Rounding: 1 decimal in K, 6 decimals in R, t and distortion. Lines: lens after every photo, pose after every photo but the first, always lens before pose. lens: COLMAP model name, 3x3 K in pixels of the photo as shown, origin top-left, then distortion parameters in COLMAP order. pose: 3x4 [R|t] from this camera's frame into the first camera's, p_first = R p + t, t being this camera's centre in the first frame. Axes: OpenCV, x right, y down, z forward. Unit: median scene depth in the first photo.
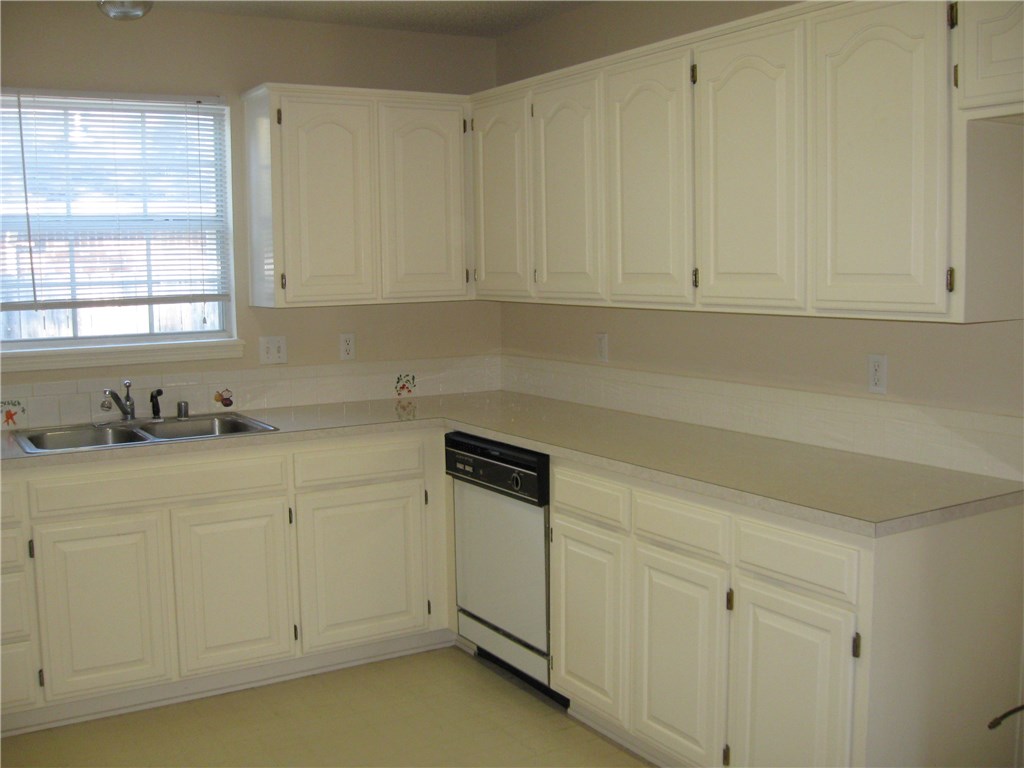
lens RADIAL K [[1086.4, 0, 512.1], [0, 1086.4, 419.3], [0, 0, 1]] dist [-0.137941, 0.024865]
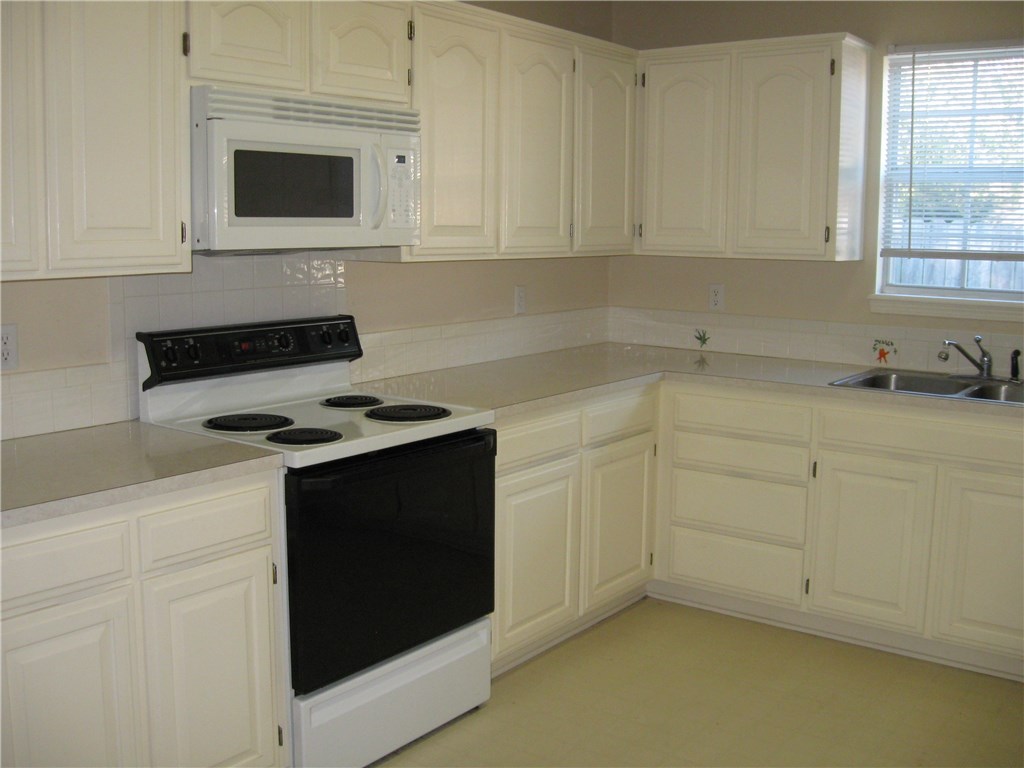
lens RADIAL K [[1062.4, 0, 512.0], [0, 1062.4, 384.0], [0, 0, 1]] dist [-0.046127, -0.021918]
pose [[0.376794, 0.155515, -0.913149, 0.390634], [-0.142498, 0.983803, 0.108749, -0.038290], [0.915271, 0.089146, 0.392852, 0.238553]]
